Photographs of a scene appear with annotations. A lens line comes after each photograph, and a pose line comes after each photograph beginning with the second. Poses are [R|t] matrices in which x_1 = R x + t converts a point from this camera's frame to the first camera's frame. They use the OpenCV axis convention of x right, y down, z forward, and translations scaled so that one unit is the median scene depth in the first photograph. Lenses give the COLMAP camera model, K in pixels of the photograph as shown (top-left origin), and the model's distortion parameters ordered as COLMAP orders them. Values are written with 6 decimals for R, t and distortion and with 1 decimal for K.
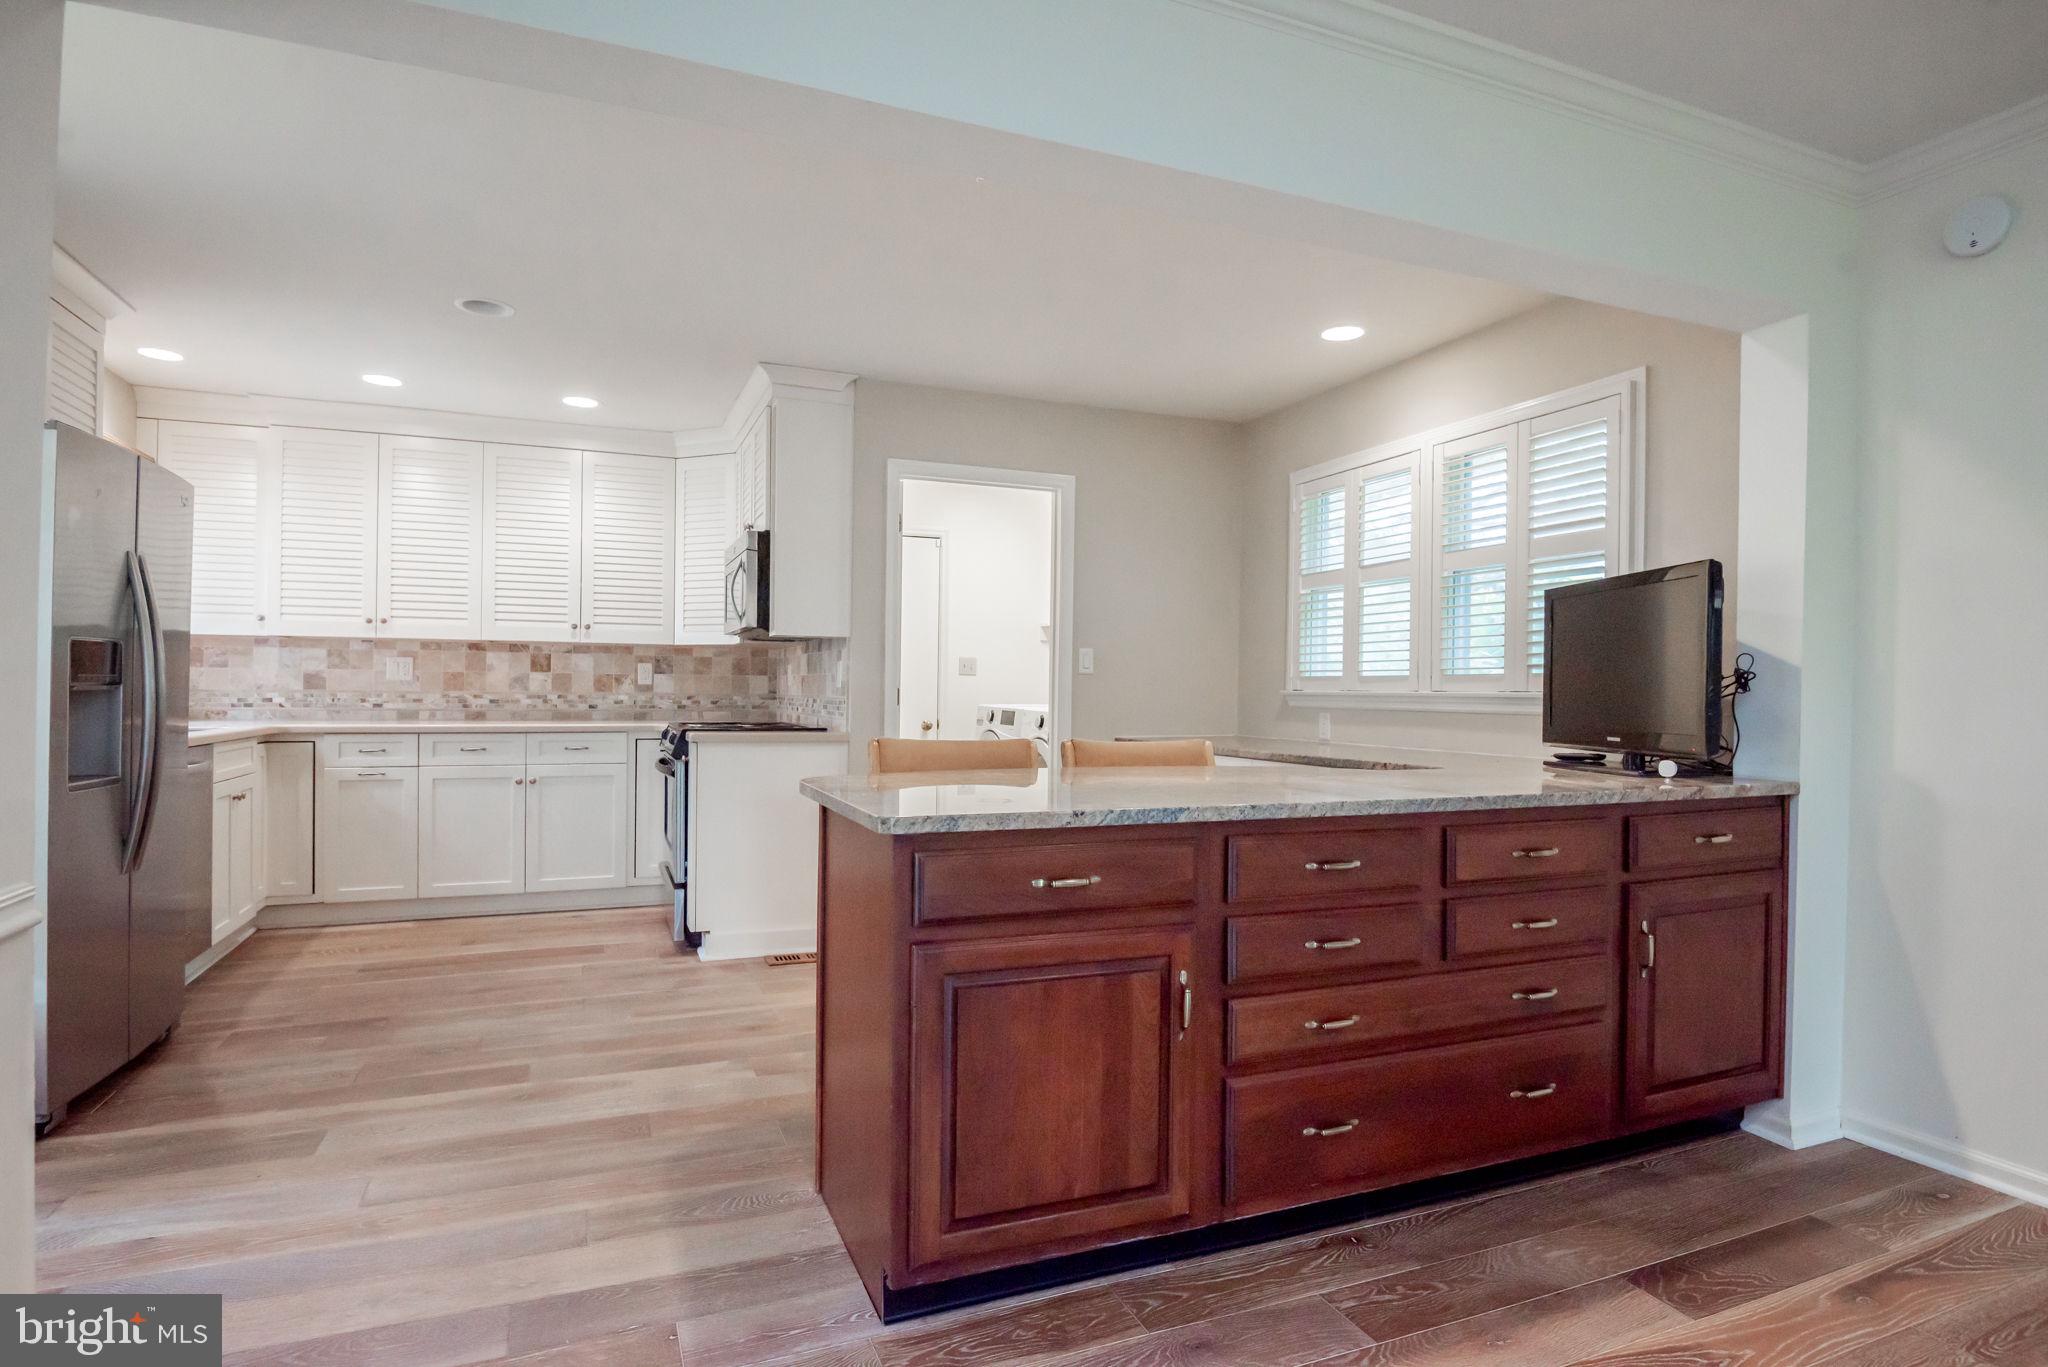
lens RADIAL K [[1065.5, 0, 1026.6], [0, 1065.5, 693.9], [0, 0, 1]] dist [-0.007374, -0.017914]
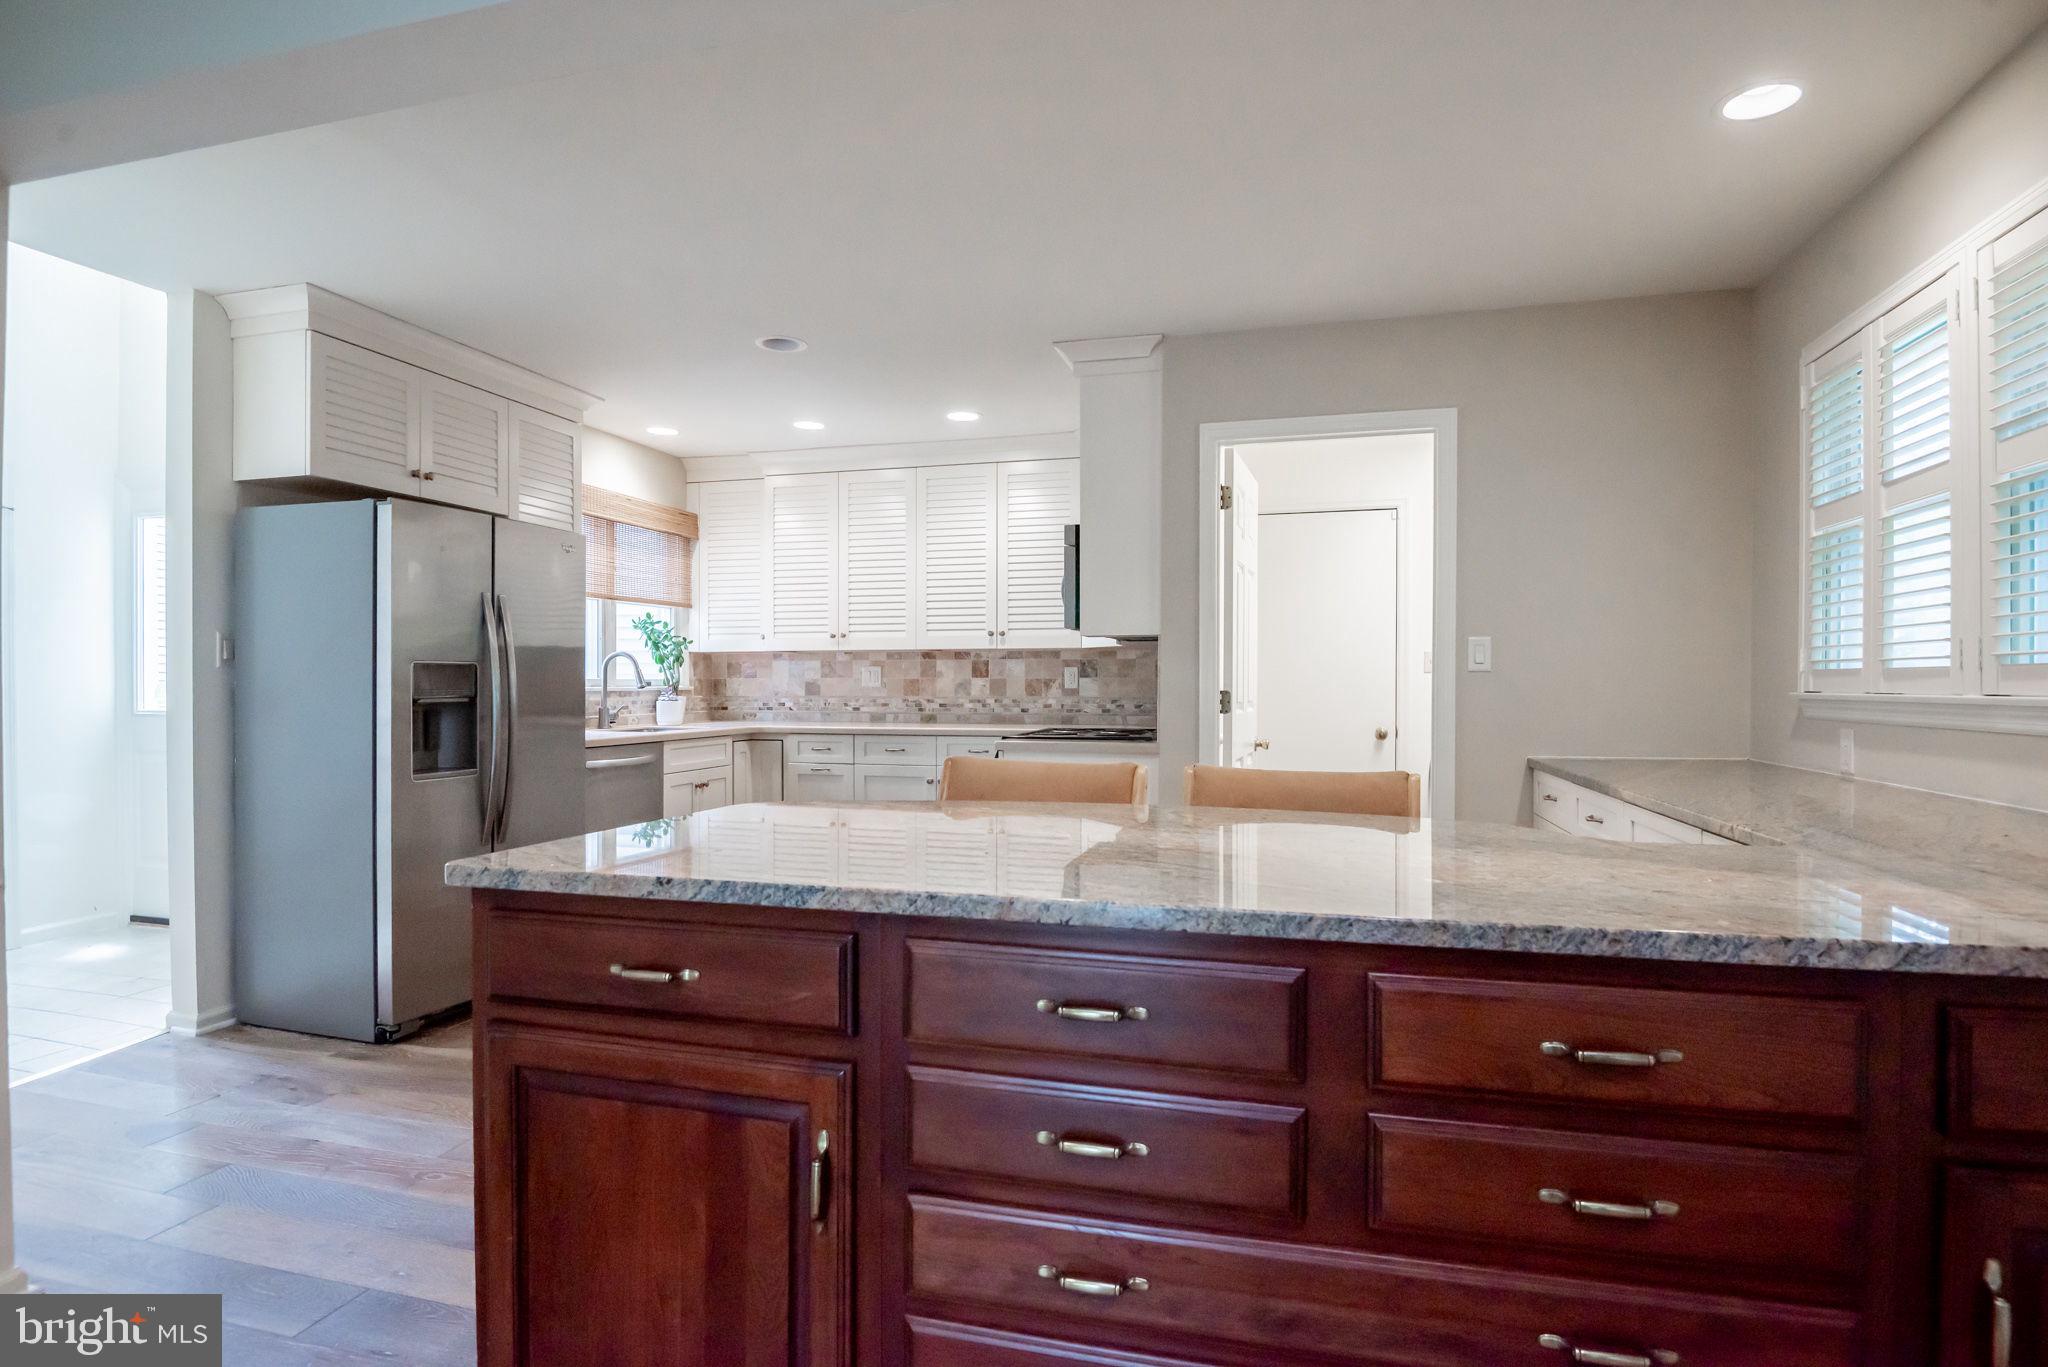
lens RADIAL K [[1065.3, 0, 1030.3], [0, 1065.3, 691.0], [0, 0, 1]] dist [-0.001492, -0.015701]
pose [[0.792778, -0.006425, -0.609477, 0.249838], [0.006476, 0.999977, -0.002117, -0.005124], [0.609477, -0.002269, 0.792801, 0.209220]]
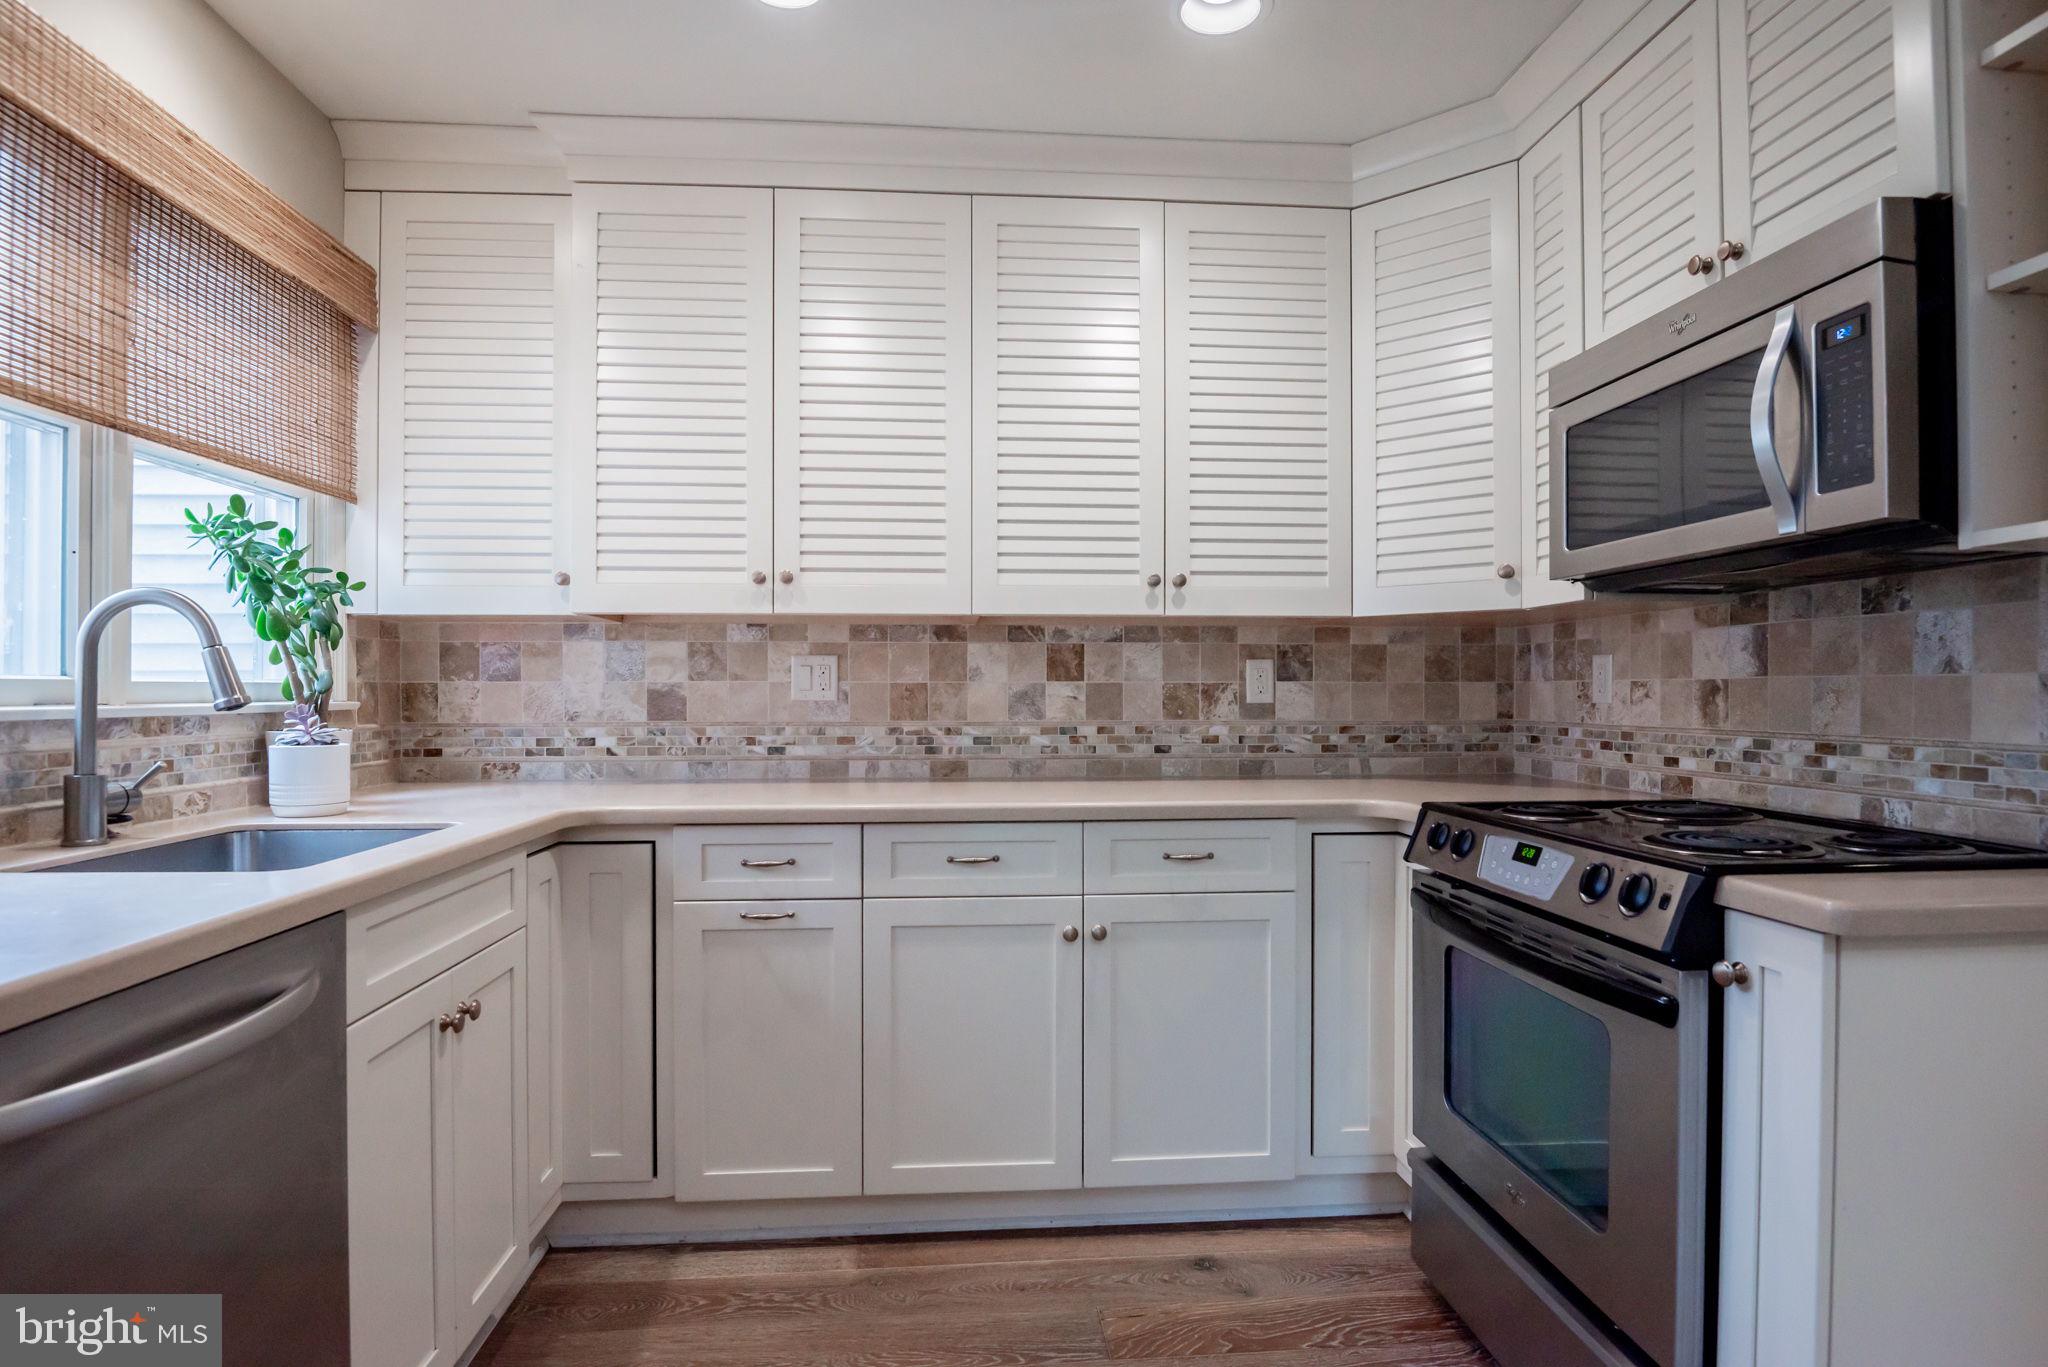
lens RADIAL K [[1065.5, 0, 1026.6], [0, 1065.5, 693.9], [0, 0, 1]] dist [-0.007374, -0.017914]
pose [[0.952828, -0.010986, -0.303312, -0.354518], [0.009713, 0.999937, -0.005706, -0.012919], [0.303355, 0.002490, 0.952874, 0.568849]]
